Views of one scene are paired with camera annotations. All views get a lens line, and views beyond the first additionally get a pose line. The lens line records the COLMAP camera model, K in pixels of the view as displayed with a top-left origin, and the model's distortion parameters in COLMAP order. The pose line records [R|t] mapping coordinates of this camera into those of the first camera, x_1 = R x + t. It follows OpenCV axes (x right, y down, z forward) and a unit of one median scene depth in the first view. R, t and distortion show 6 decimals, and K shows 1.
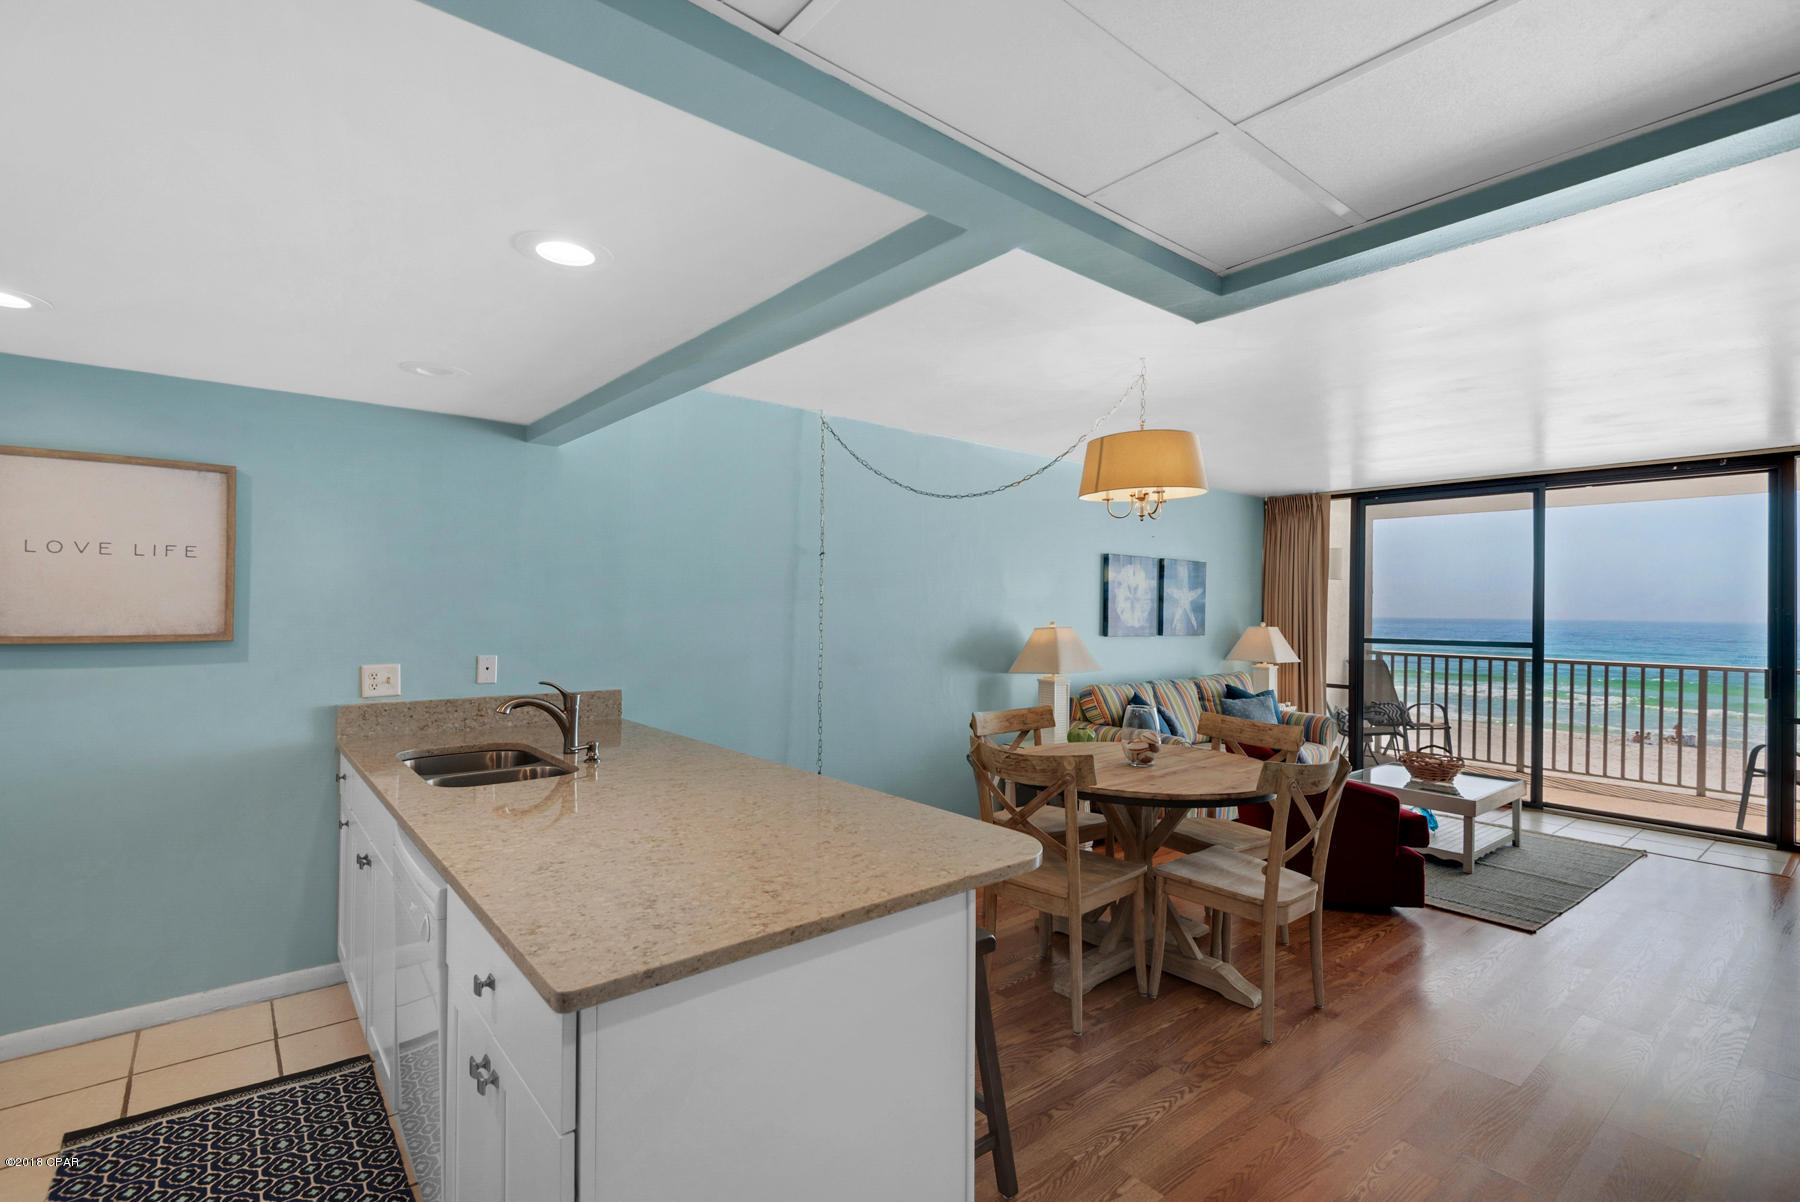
lens RADIAL K [[816.7, 0, 896.9], [0, 816.7, 602.6], [0, 0, 1]] dist [0.048082, -0.029159]
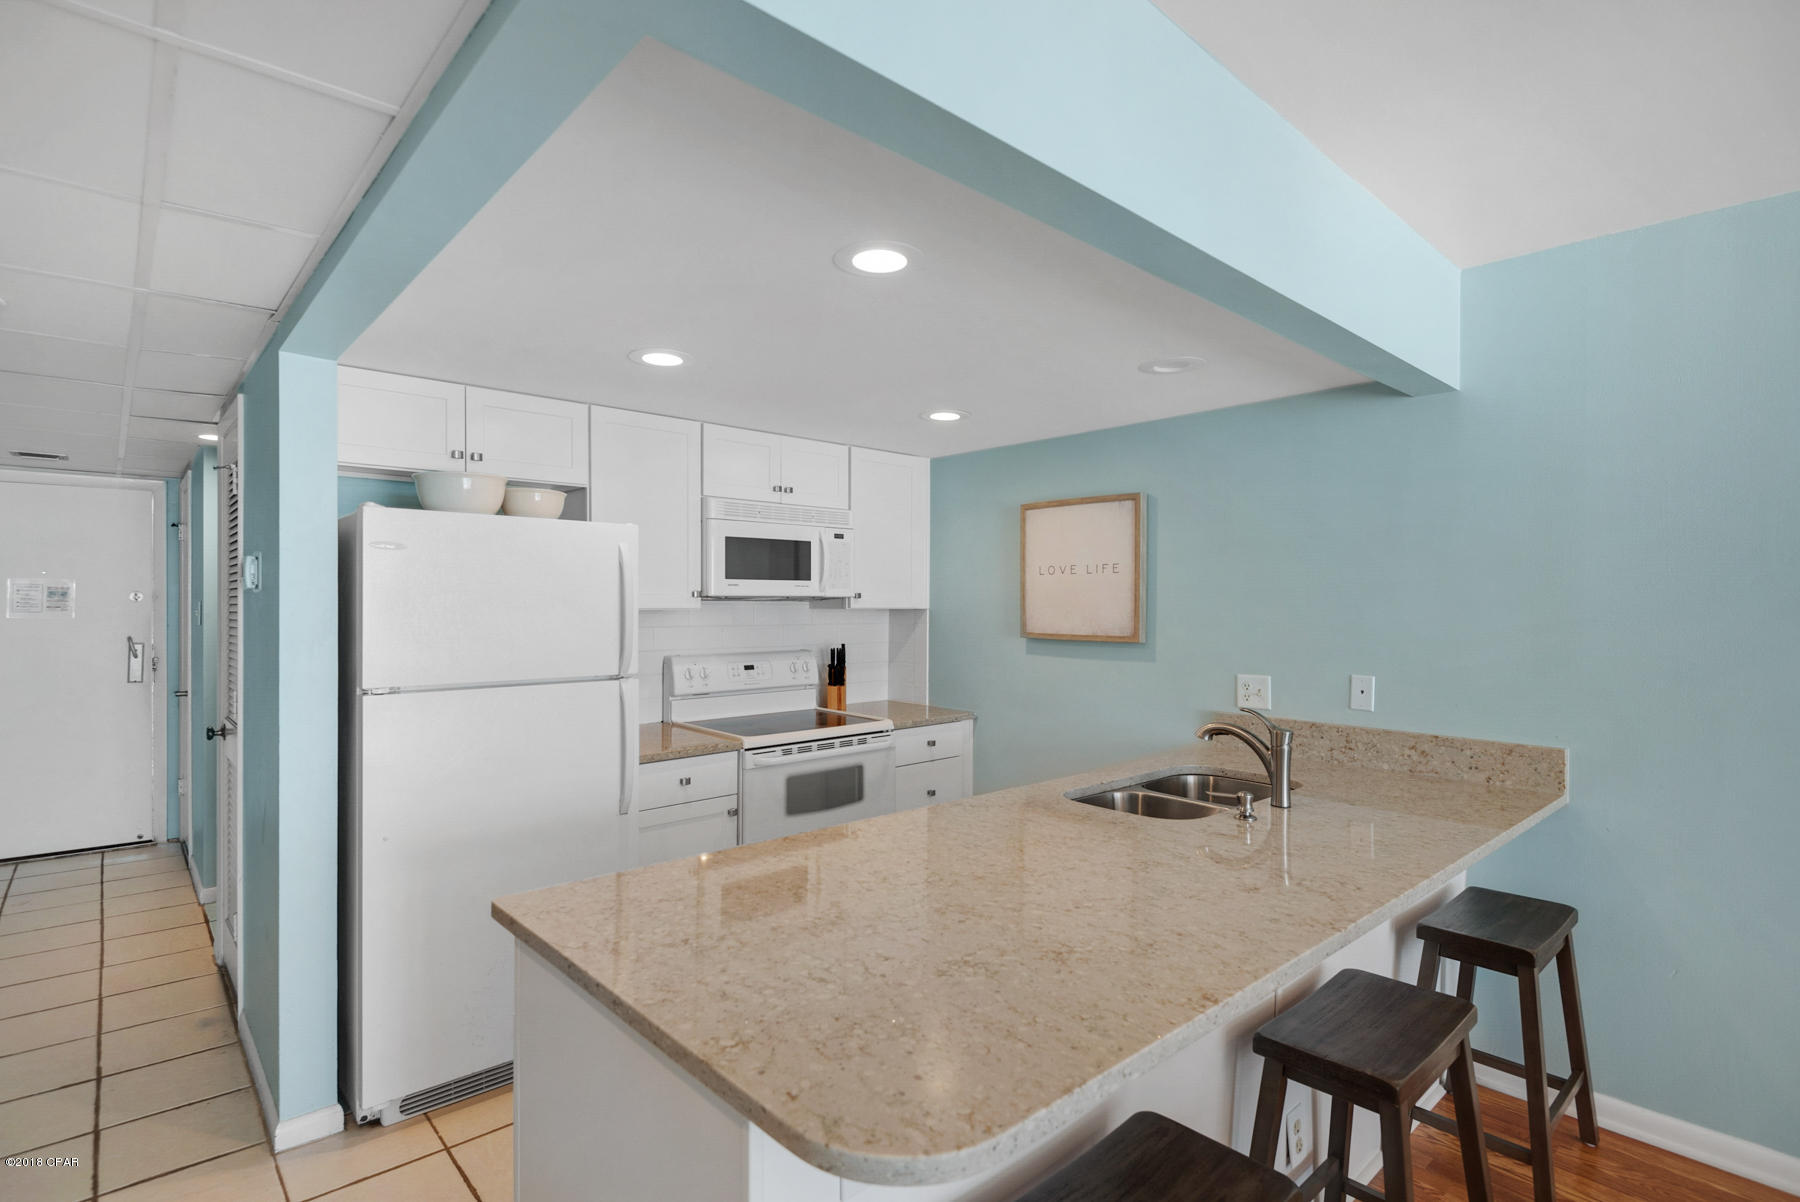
lens RADIAL K [[869.6, 0, 900.0], [0, 869.6, 601.0], [0, 0, 1]] dist [0.023478, -0.018632]
pose [[0.047959, -0.010933, -0.998789, 0.271126], [0.001071, 0.999940, -0.010895, 0.000003], [0.998849, -0.000547, 0.047968, 0.407631]]
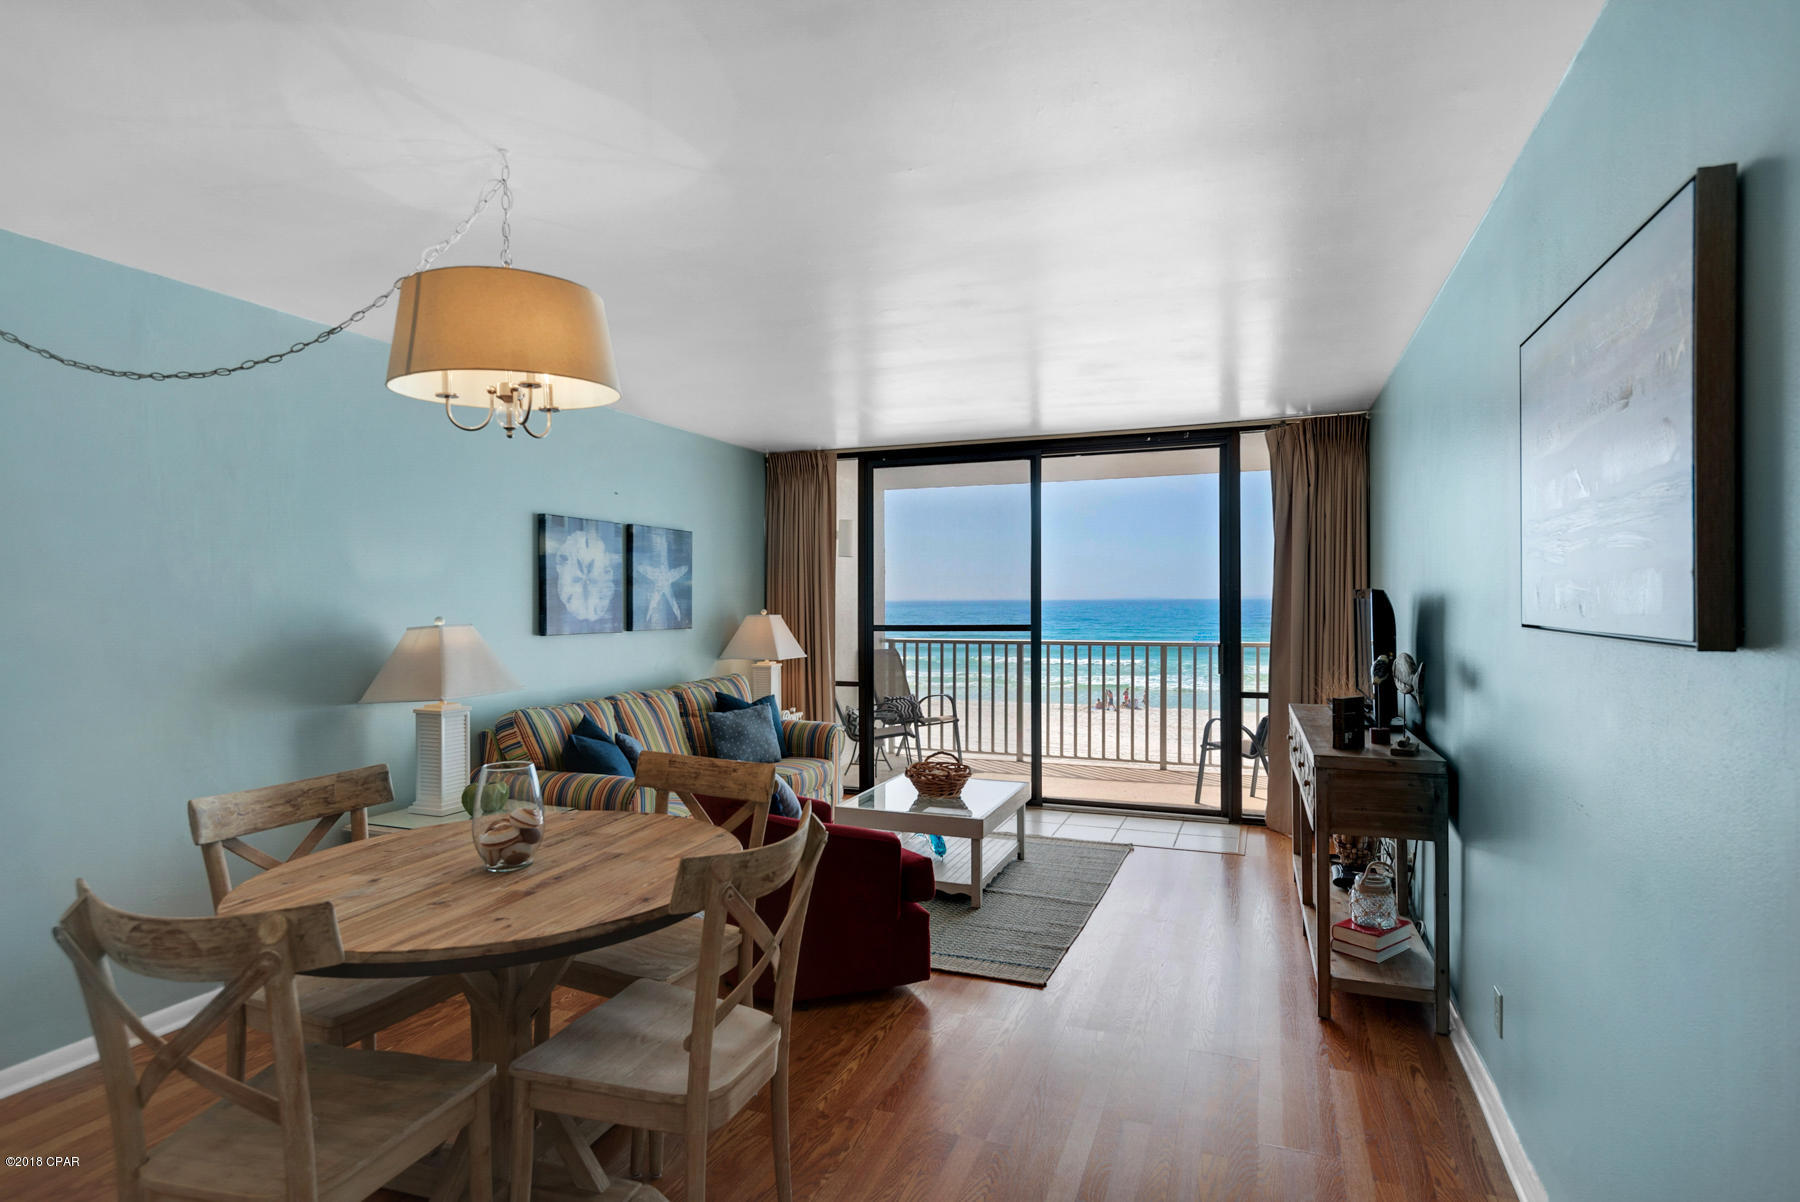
lens RADIAL K [[958.3, 0, 889.8], [0, 958.3, 598.2], [0, 0, 1]] dist [0.039475, 0.000045]
pose [[0.869859, -0.017889, 0.492975, 0.158354], [0.013482, 0.999831, 0.012493, 0.005677], [-0.493116, -0.004221, 0.869953, 0.229395]]
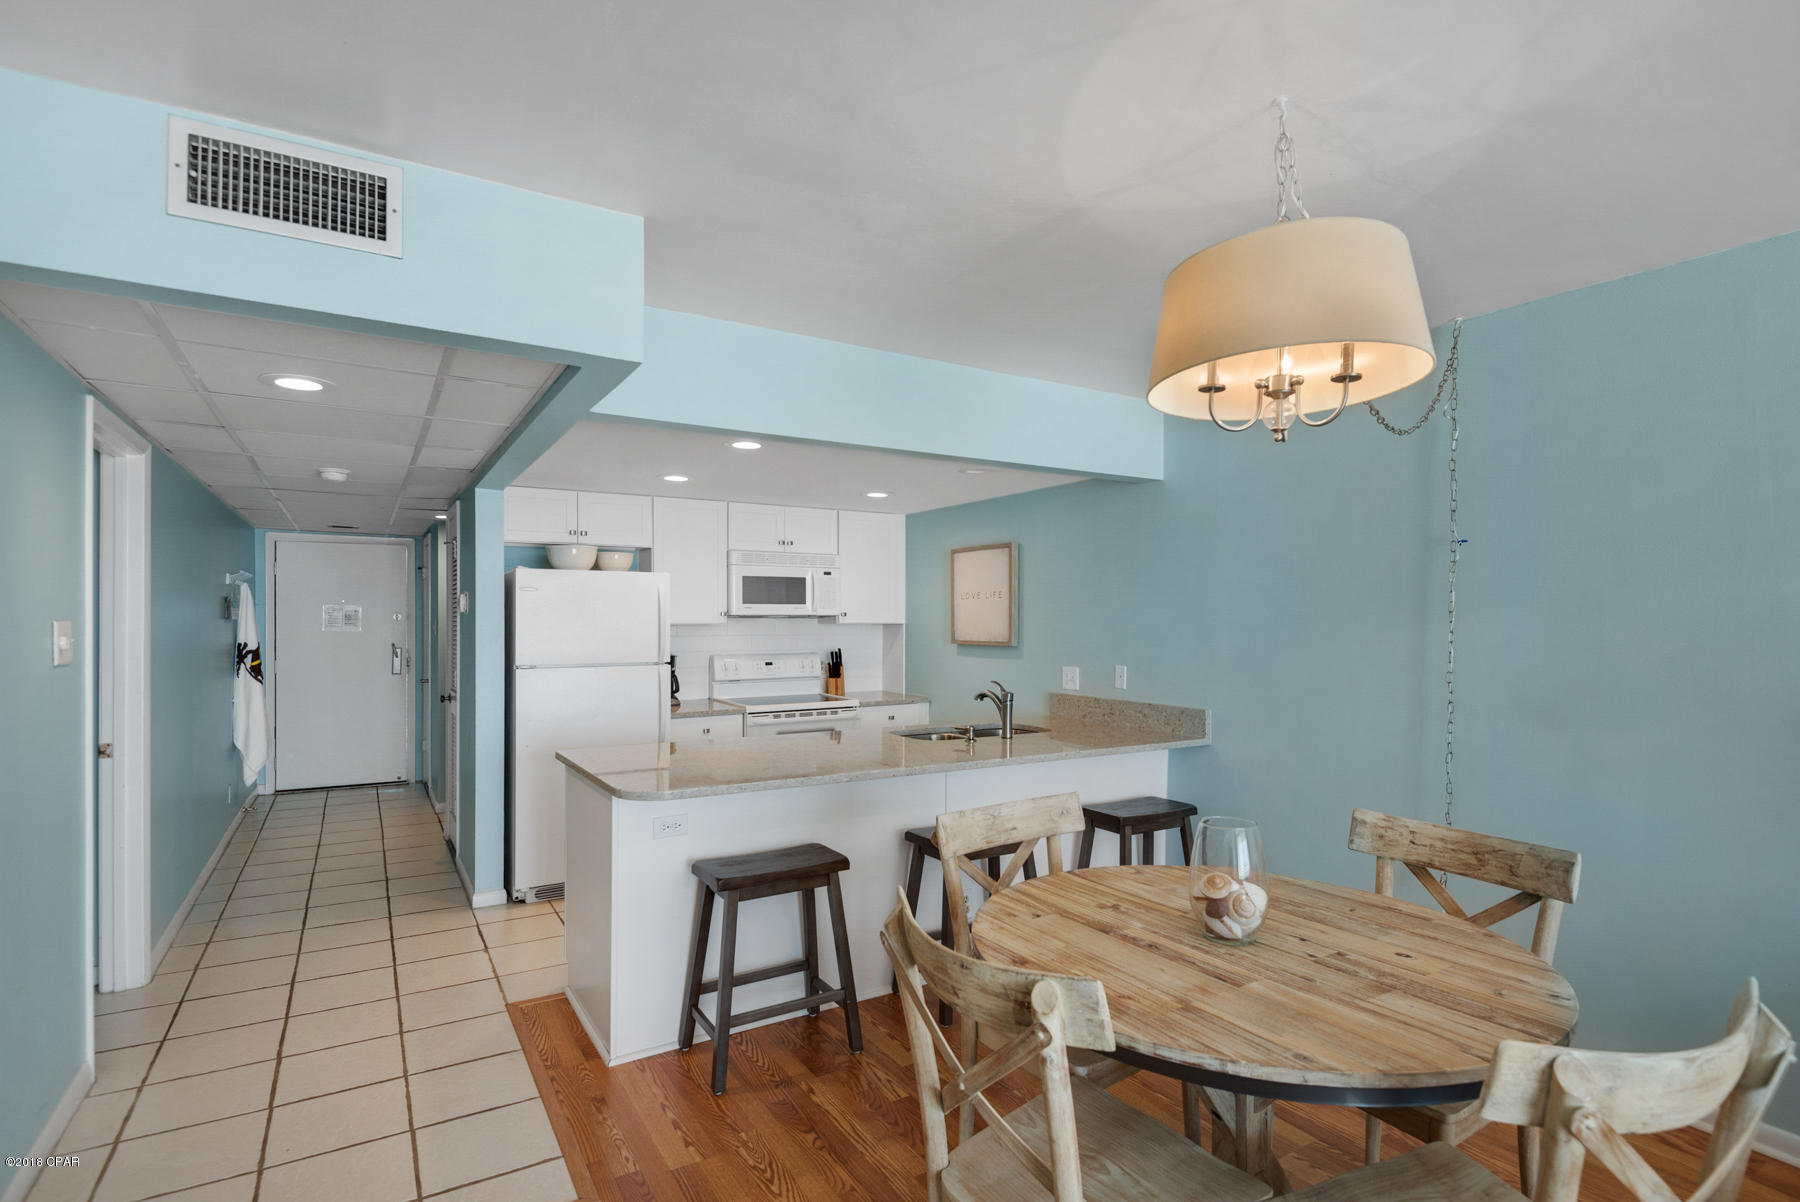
lens RADIAL K [[874.5, 0, 904.6], [0, 874.5, 616.4], [0, 0, 1]] dist [0.036238, -0.029878]
pose [[-0.133267, -0.014025, -0.990981, 0.677873], [0.002084, 0.999894, -0.014431, 0.007175], [0.991078, -0.003988, -0.133223, 0.693142]]
